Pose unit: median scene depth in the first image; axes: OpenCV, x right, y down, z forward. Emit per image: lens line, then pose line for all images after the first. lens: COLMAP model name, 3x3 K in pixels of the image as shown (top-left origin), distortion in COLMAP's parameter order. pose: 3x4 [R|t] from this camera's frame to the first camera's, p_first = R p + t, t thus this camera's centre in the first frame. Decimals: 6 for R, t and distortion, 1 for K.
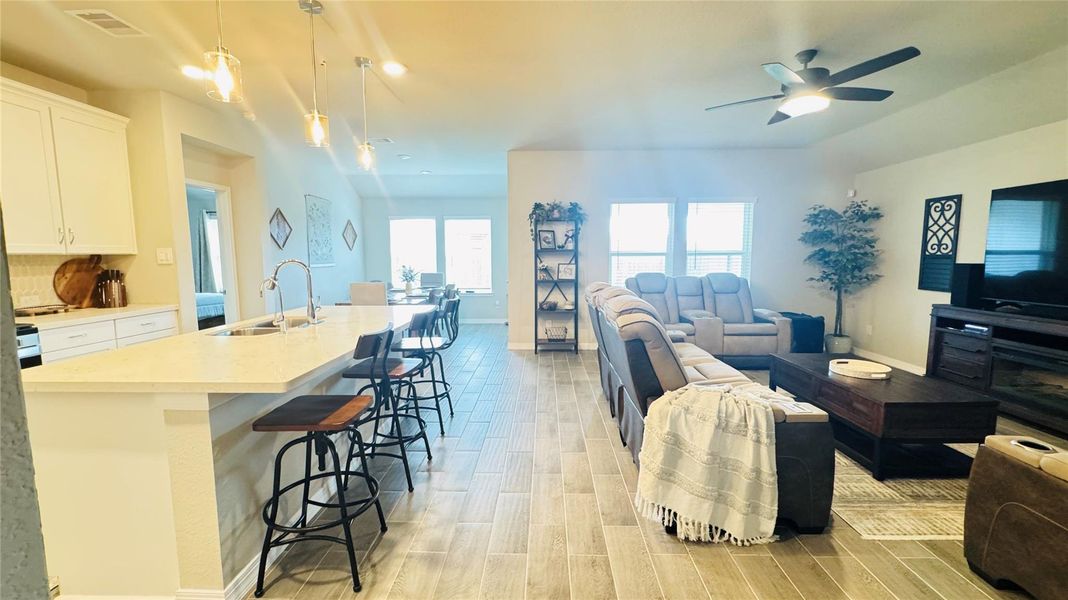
lens RADIAL K [[427.6, 0, 533.1], [0, 427.6, 300.7], [0, 0, 1]] dist [-0.004862, 0.000382]
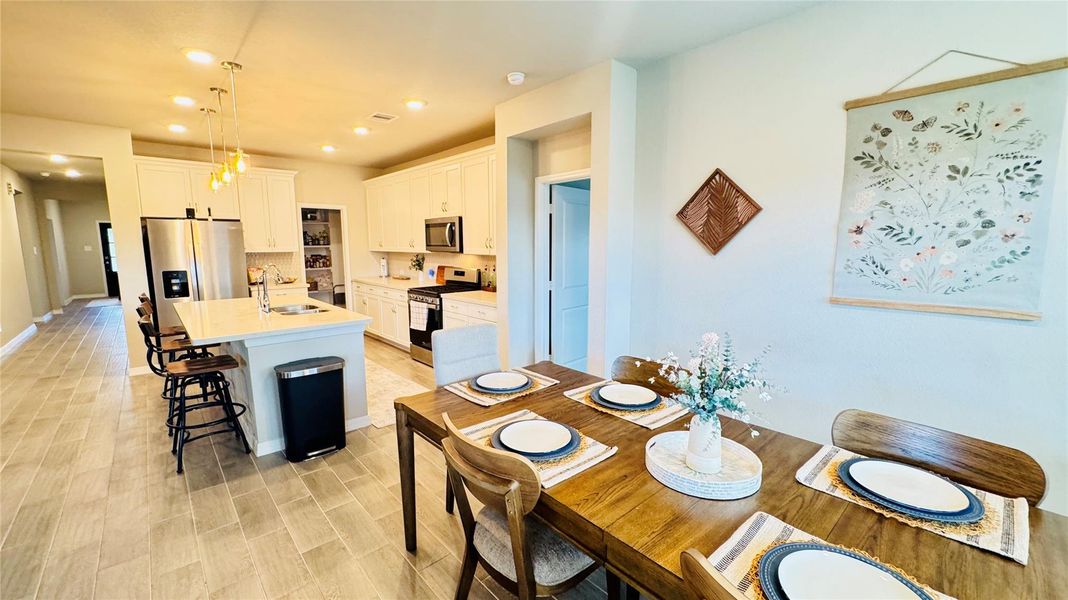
lens RADIAL K [[427.6, 0, 533.1], [0, 427.6, 300.7], [0, 0, 1]] dist [-0.004862, 0.000382]
pose [[-0.723387, 0.097381, -0.683541, -0.114824], [-0.069227, 0.974785, 0.212136, -0.184883], [0.686964, 0.200776, -0.698405, 1.424158]]
